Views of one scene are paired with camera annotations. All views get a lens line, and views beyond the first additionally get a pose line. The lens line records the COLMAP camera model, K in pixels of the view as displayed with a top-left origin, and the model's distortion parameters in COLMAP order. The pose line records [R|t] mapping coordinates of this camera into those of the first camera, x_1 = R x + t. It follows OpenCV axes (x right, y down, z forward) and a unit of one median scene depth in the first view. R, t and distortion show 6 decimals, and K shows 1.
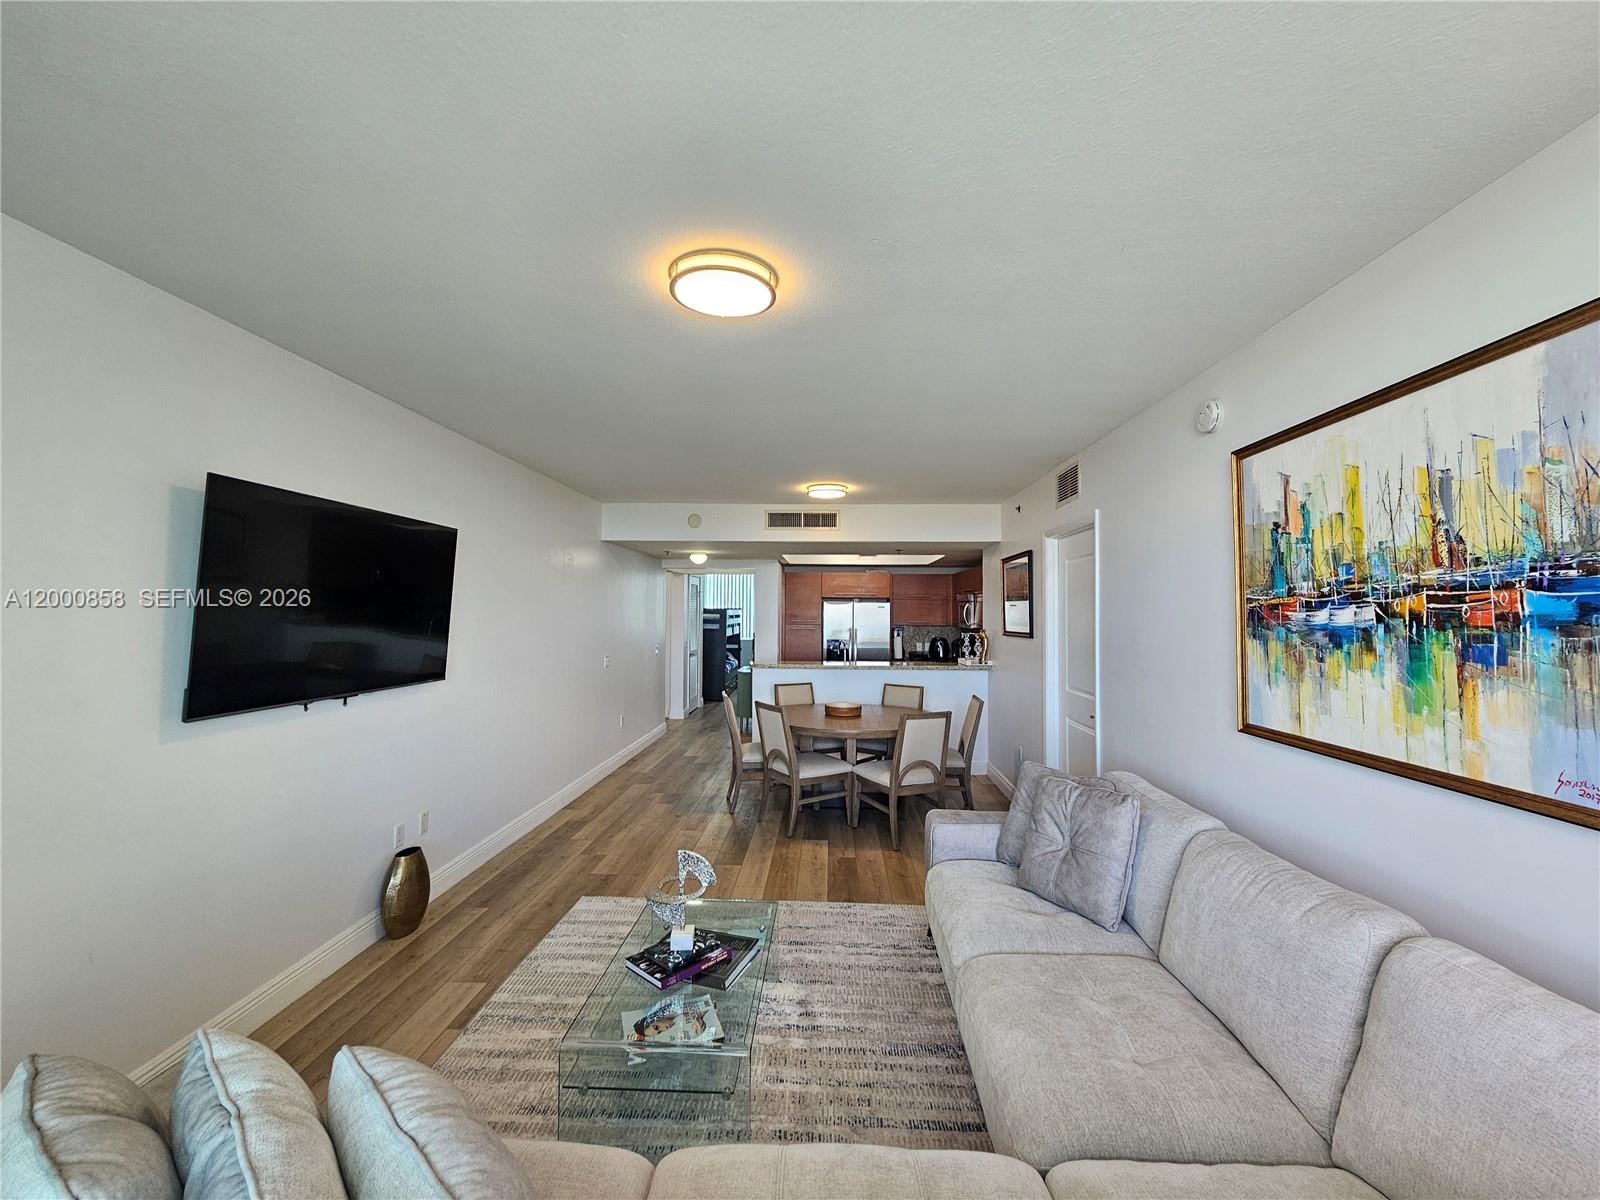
lens RADIAL K [[654.9, 0, 802.1], [0, 654.9, 588.3], [0, 0, 1]] dist [0.003800, 0.000207]
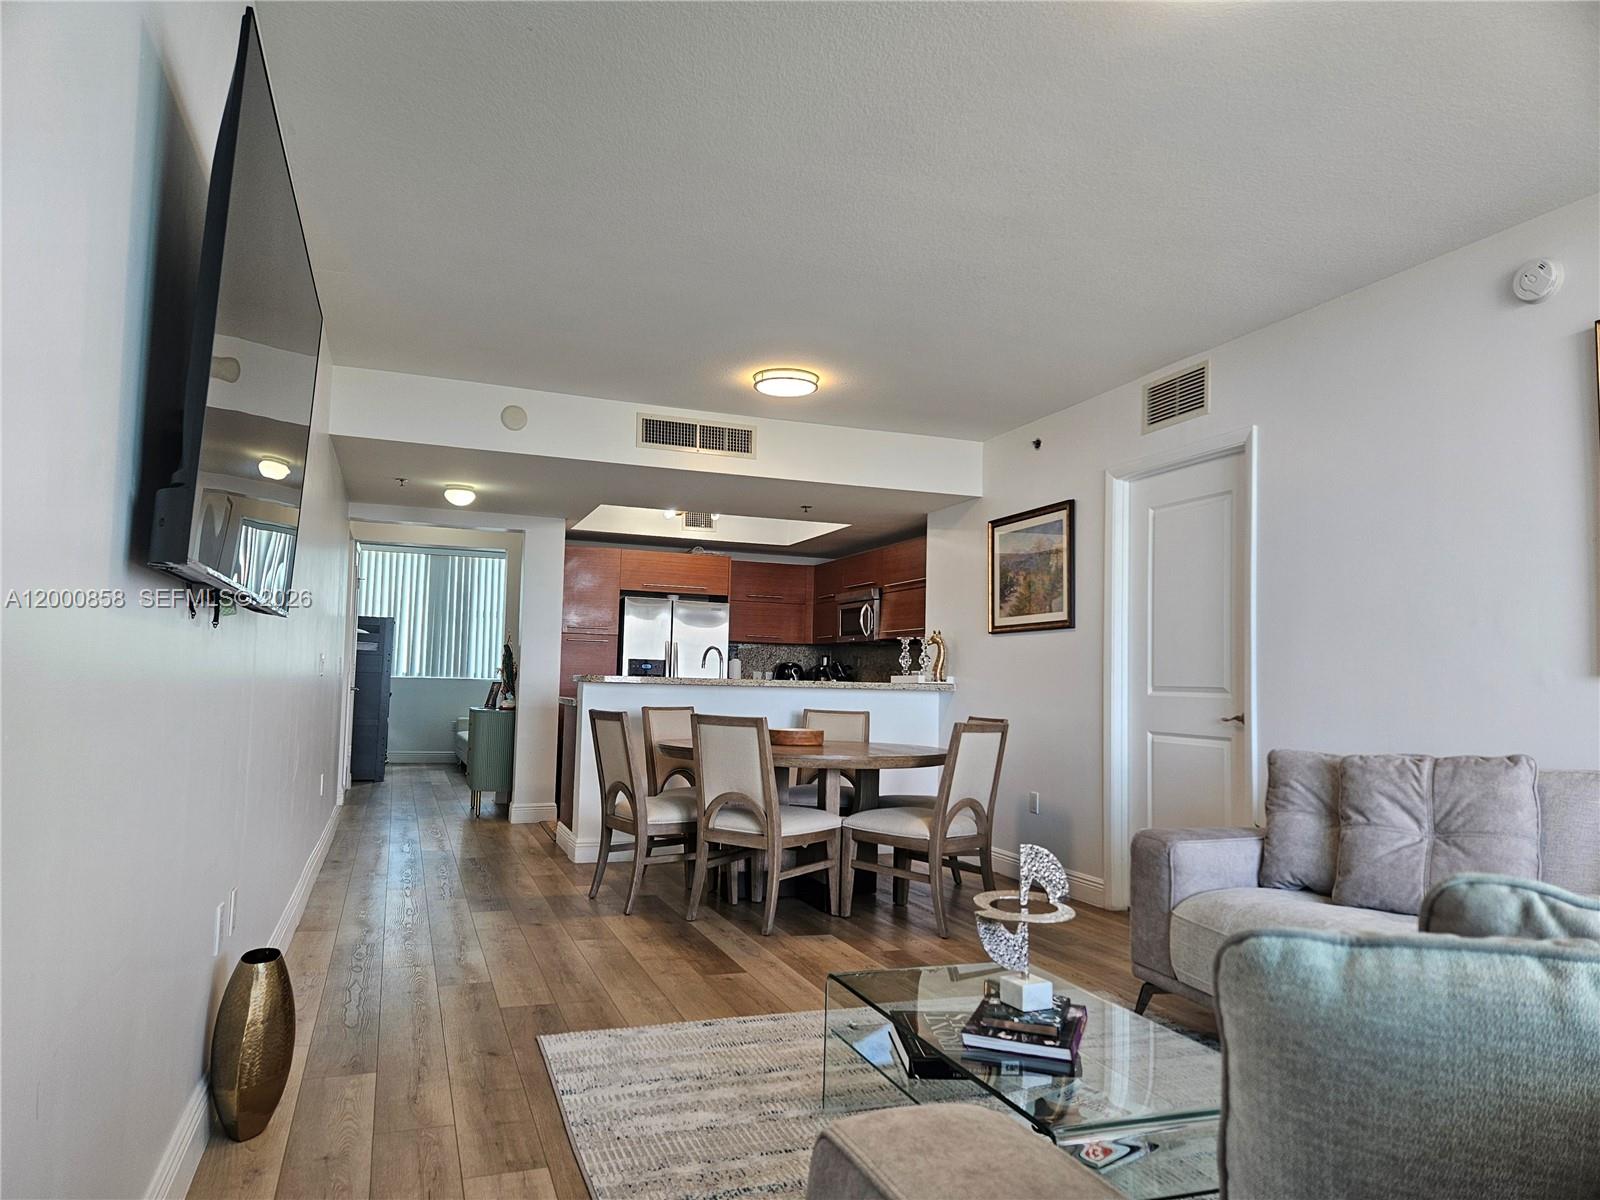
lens RADIAL K [[1048.4, 0, 795.1], [0, 1048.4, 604.1], [0, 0, 1]] dist [0.040819, -0.004784]
pose [[0.928980, 0.042376, 0.367695, -0.356882], [-0.033423, 0.998970, -0.030686, 0.104215], [-0.368617, 0.016217, 0.929440, 0.087587]]
